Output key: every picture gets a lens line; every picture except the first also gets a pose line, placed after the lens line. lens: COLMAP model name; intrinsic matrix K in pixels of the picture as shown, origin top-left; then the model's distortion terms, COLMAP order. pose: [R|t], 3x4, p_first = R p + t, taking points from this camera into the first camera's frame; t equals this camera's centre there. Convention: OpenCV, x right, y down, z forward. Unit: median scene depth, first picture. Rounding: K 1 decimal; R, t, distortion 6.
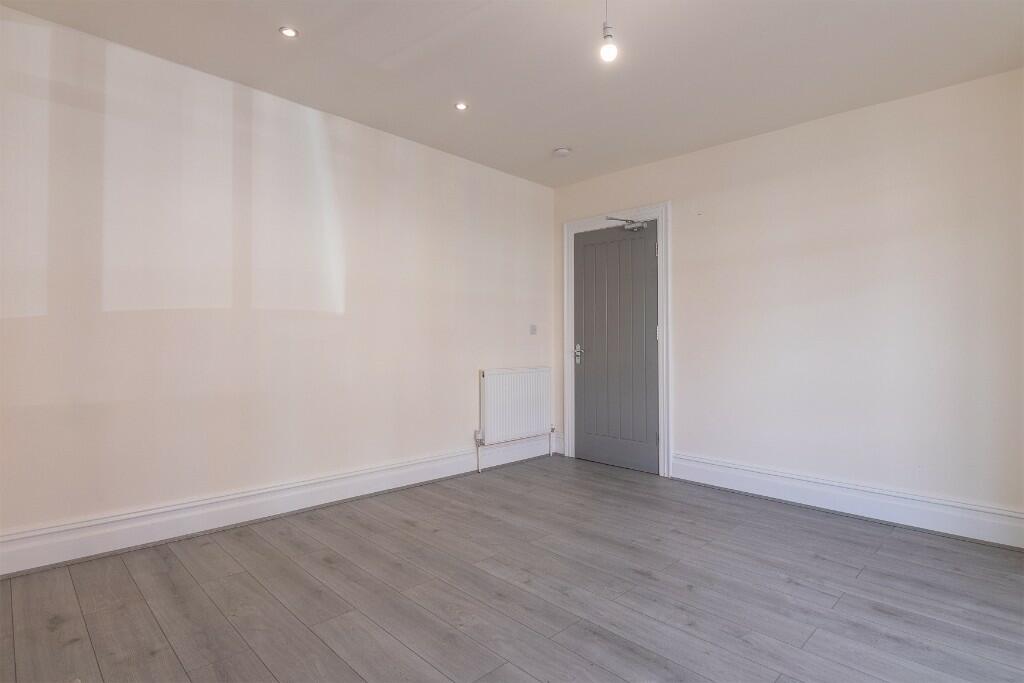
lens RADIAL K [[523.7, 0, 511.6], [0, 523.7, 330.4], [0, 0, 1]] dist [0.001833, -0.006015]
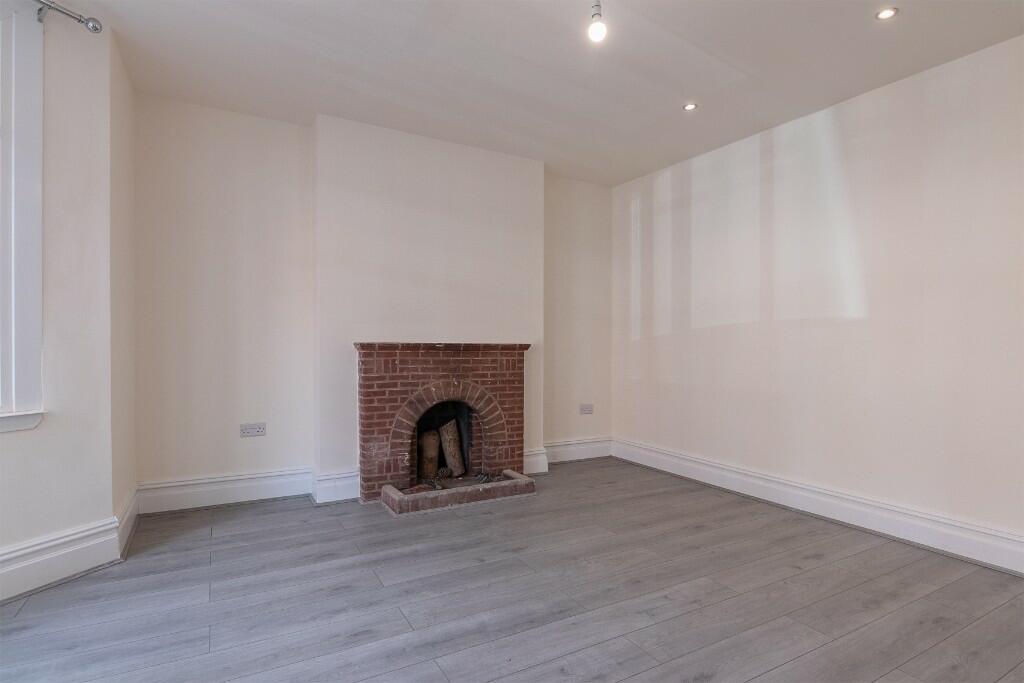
lens RADIAL K [[523.7, 0, 515.2], [0, 523.7, 349.7], [0, 0, 1]] dist [0.001833, -0.006015]
pose [[-0.257456, 0.000908, -0.966290, 0.794997], [0.005304, 0.999986, -0.000474, 0.022001], [0.966275, -0.005247, -0.257457, 0.763984]]
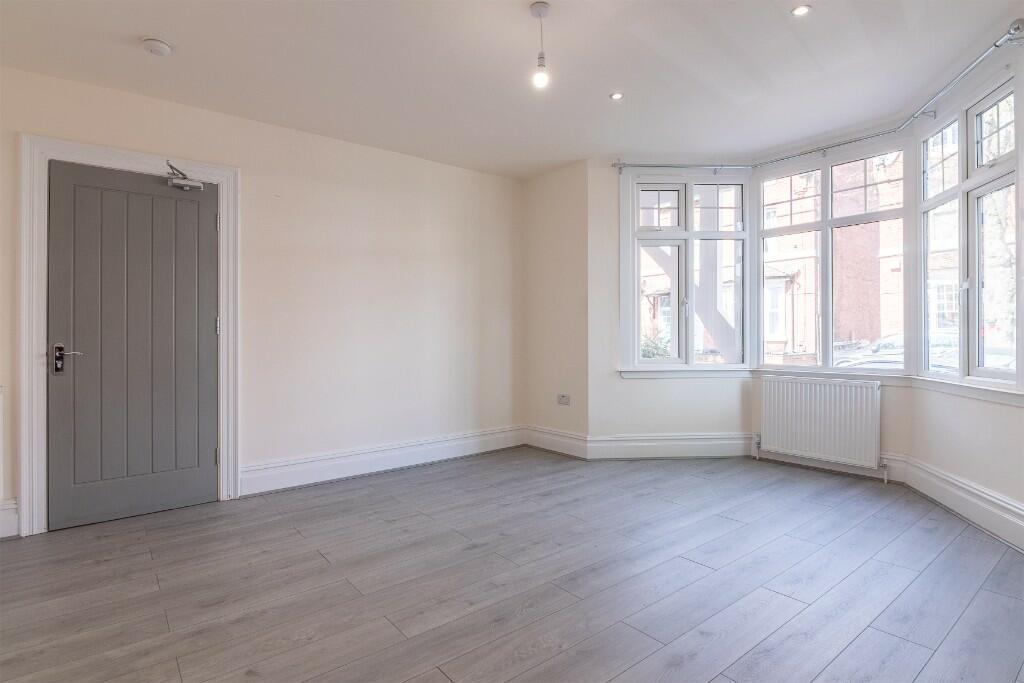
lens RADIAL K [[523.7, 0, 509.9], [0, 523.7, 332.4], [0, 0, 1]] dist [0.001833, -0.006015]
pose [[0.115264, -0.007507, 0.993307, -0.663553], [-0.008539, 0.999927, 0.008548, 0.006015], [-0.993298, -0.009467, 0.115192, 0.649424]]
